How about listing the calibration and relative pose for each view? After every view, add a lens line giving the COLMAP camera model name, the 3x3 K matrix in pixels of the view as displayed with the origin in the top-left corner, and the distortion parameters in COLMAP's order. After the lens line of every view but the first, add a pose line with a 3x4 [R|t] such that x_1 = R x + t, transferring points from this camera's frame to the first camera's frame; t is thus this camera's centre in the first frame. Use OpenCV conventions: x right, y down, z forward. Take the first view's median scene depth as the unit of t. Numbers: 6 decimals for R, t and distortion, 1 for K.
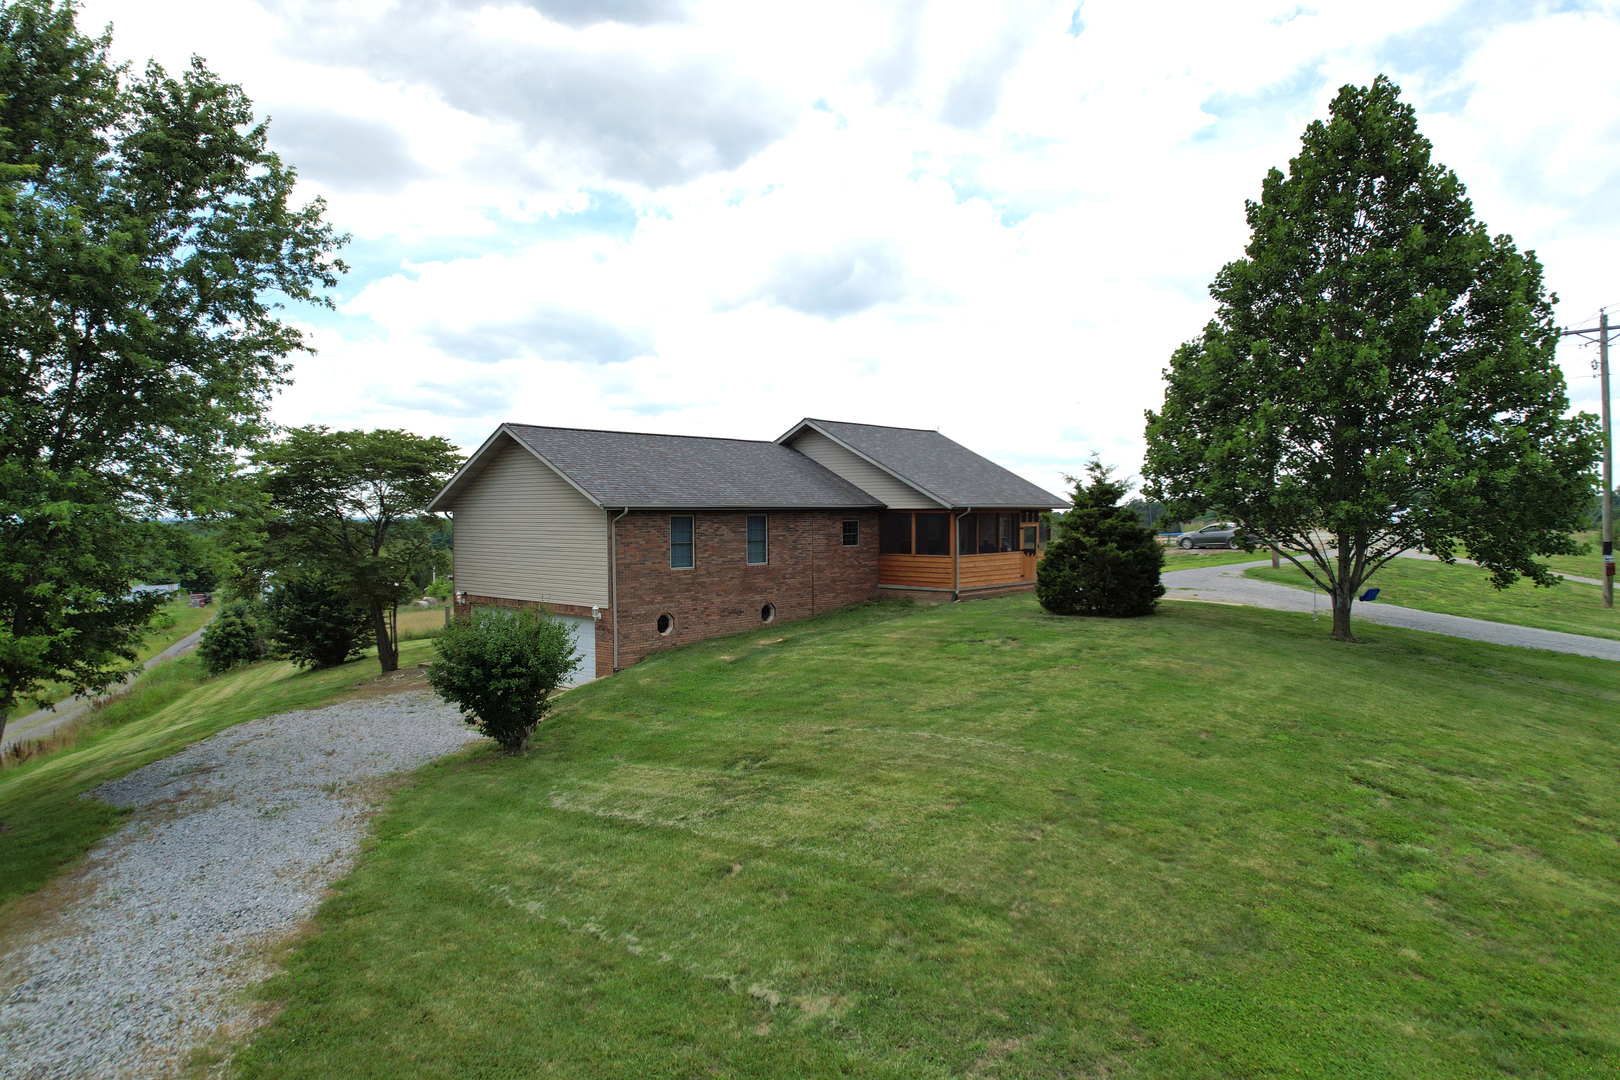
lens RADIAL K [[1035.6, 0, 810.0], [0, 1035.6, 540.0], [0, 0, 1]] dist [-0.065326, 0.057920]
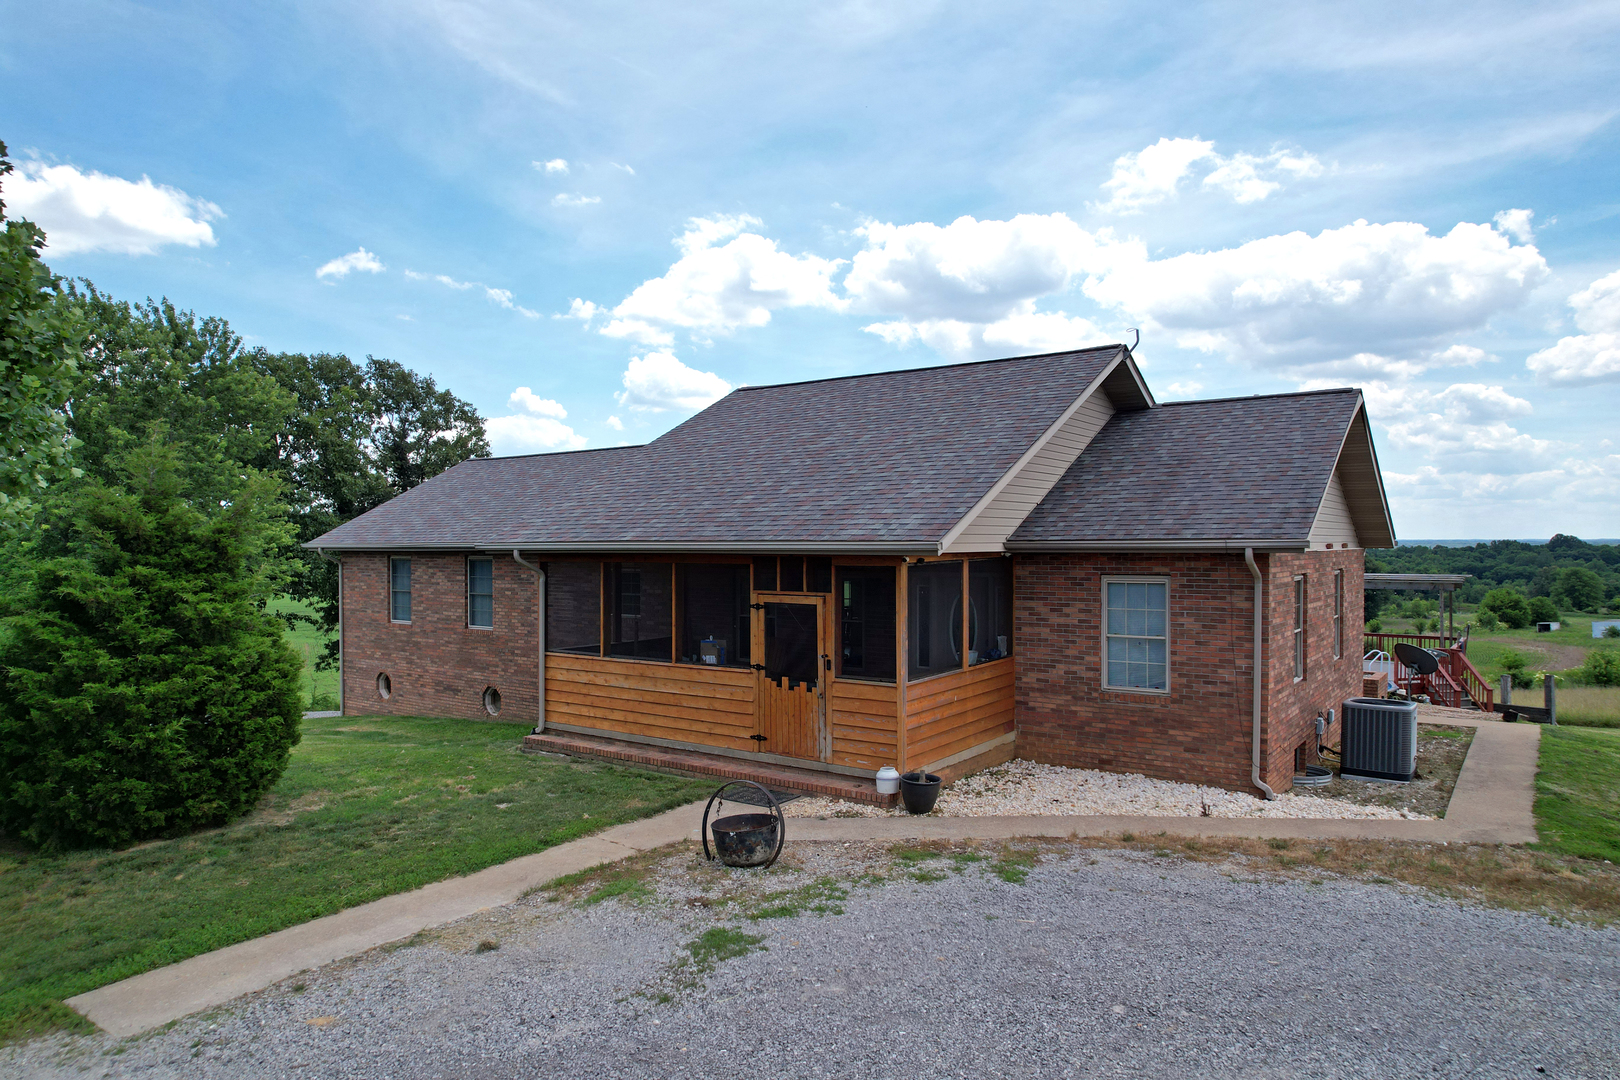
lens RADIAL K [[1035.0, 0, 816.8], [0, 1035.0, 537.6], [0, 0, 1]] dist [-0.073484, 0.062492]
pose [[0.103751, -0.003189, -0.994598, 0.688748], [-0.023589, 0.999706, -0.005666, -0.040775], [0.994324, 0.024049, 0.103645, 1.192427]]
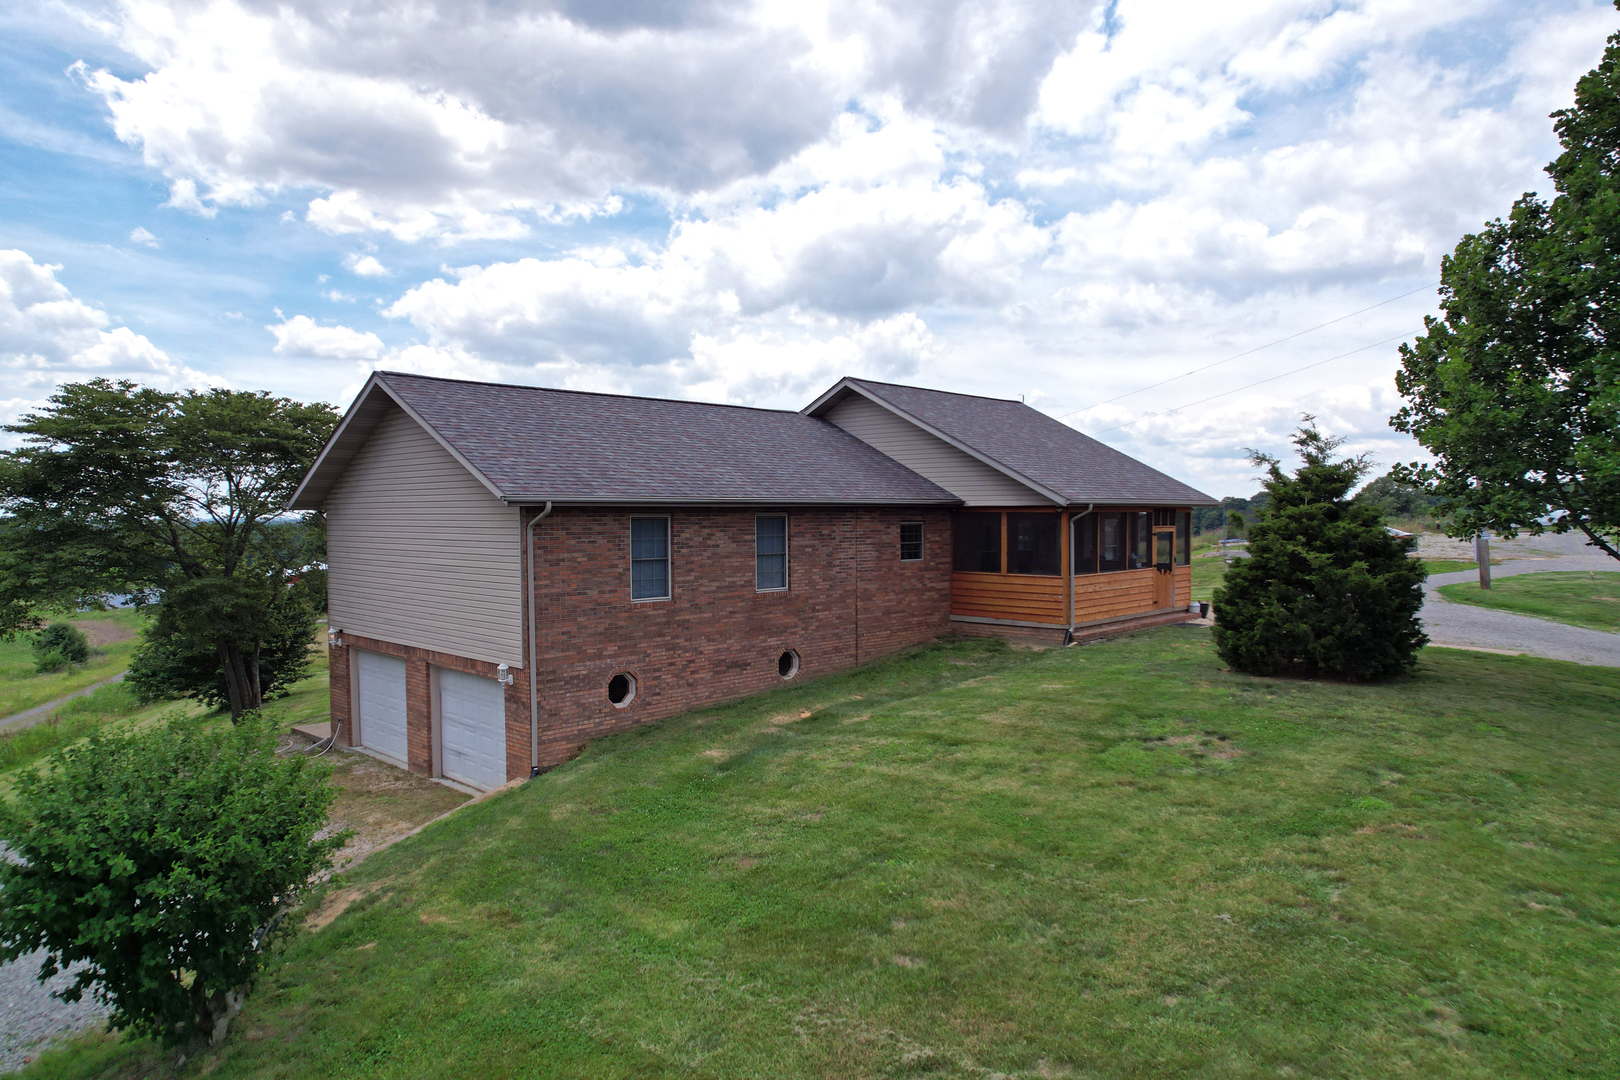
lens RADIAL K [[1035.6, 0, 810.0], [0, 1035.6, 540.0], [0, 0, 1]] dist [-0.065326, 0.057920]
pose [[0.999465, 0.001122, -0.032701, -0.006017], [-0.001167, 0.999998, -0.001346, -0.007741], [0.032699, 0.001383, 0.999464, 0.360002]]
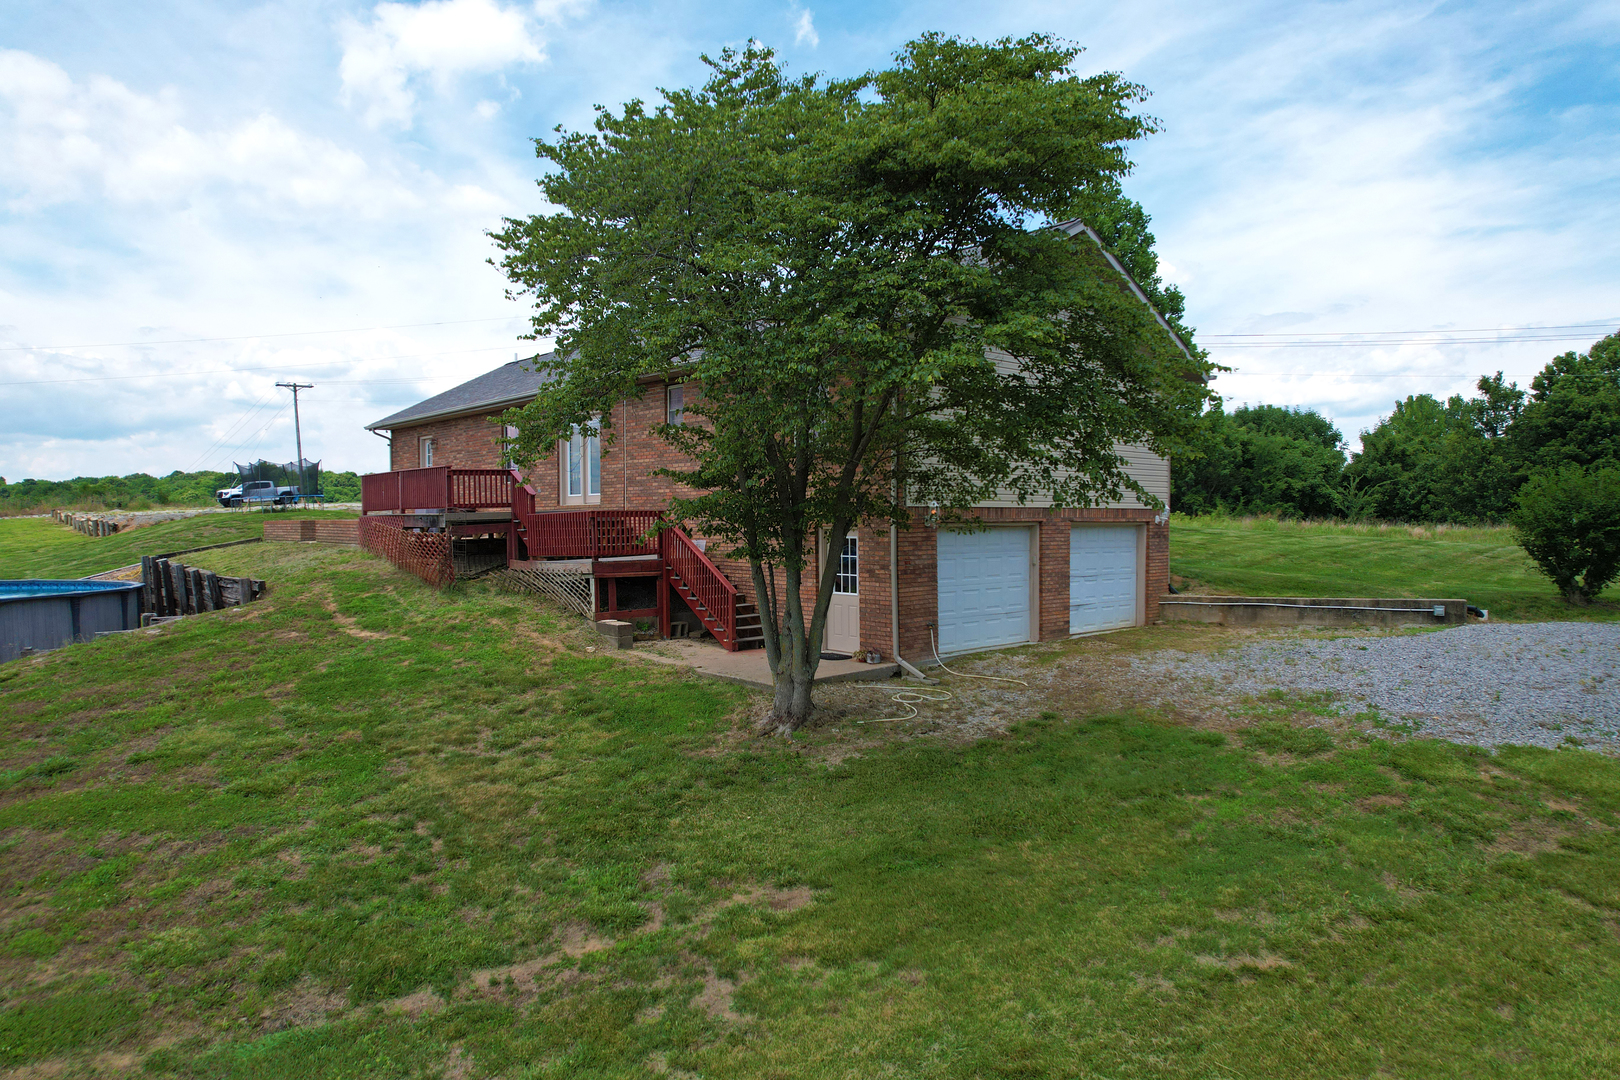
lens RADIAL K [[1035.0, 0, 816.8], [0, 1035.0, 537.6], [0, 0, 1]] dist [-0.073484, 0.062492]
pose [[0.099358, -0.013495, 0.994960, -0.901143], [0.029042, 0.999521, 0.010657, 0.064869], [-0.994628, 0.027837, 0.099703, 1.069668]]
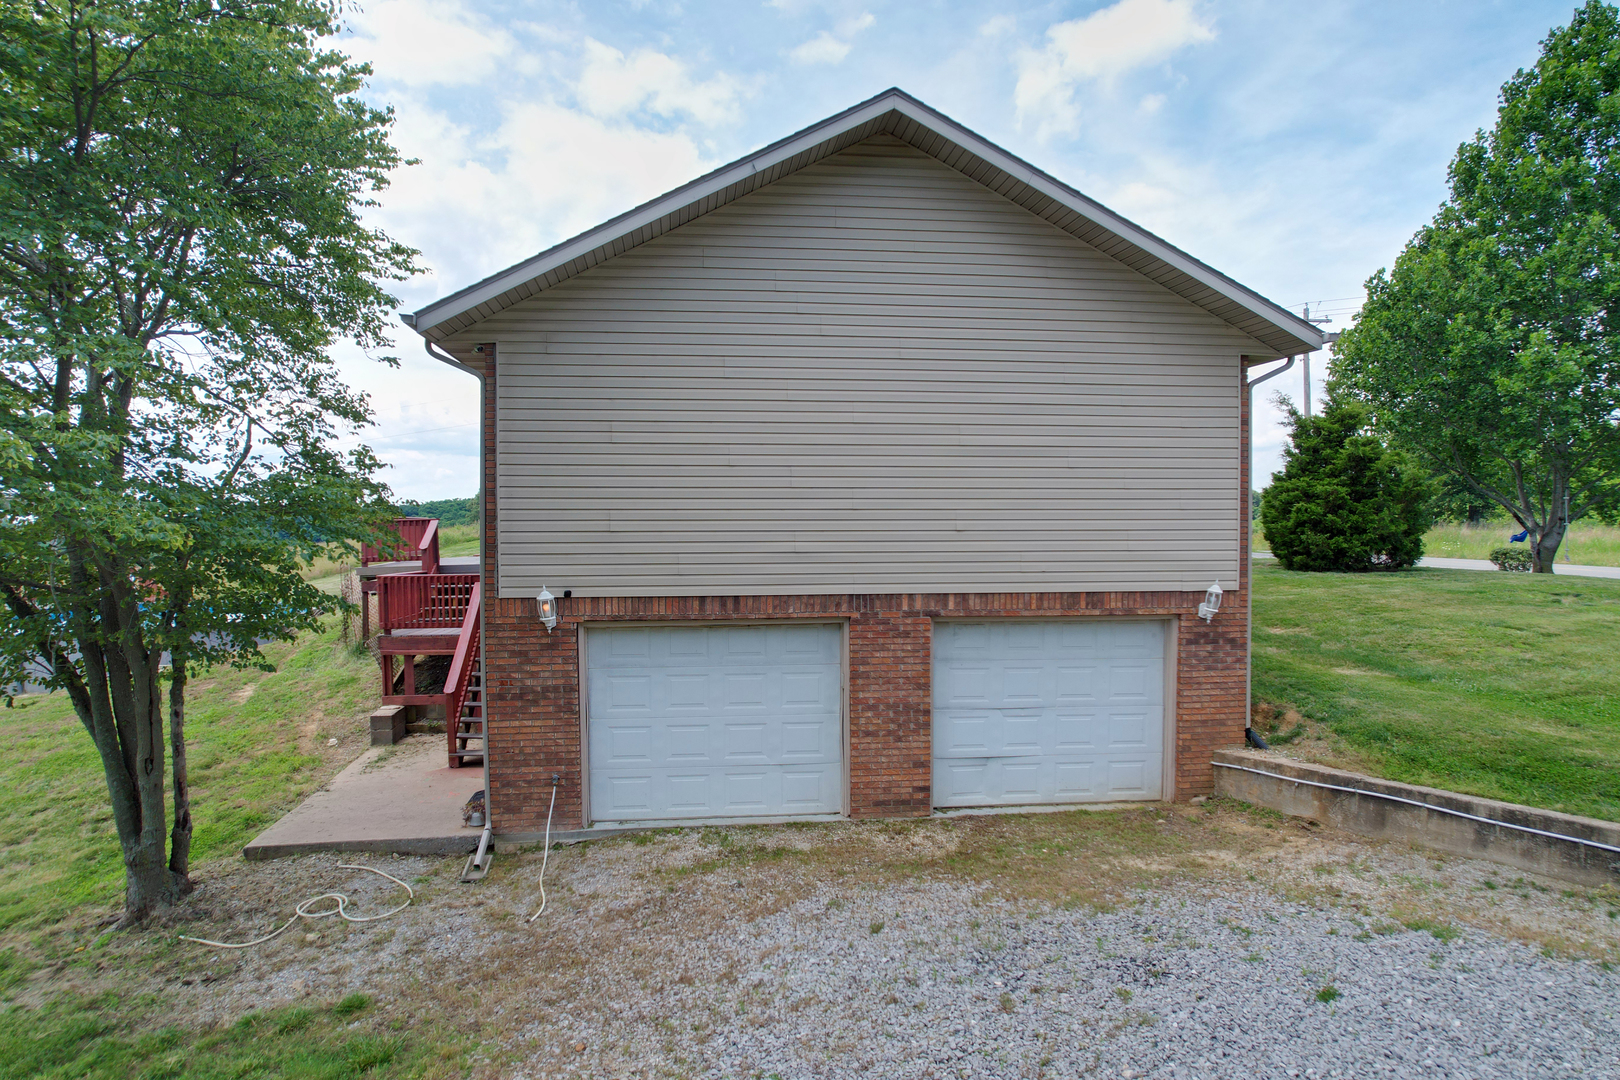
lens RADIAL K [[1035.6, 0, 810.0], [0, 1035.6, 540.0], [0, 0, 1]] dist [-0.065326, 0.057920]
pose [[0.655198, -0.012958, 0.755346, -0.564416], [0.018537, 0.999828, 0.001073, 0.038011], [-0.755230, 0.013299, 0.655325, 0.770797]]
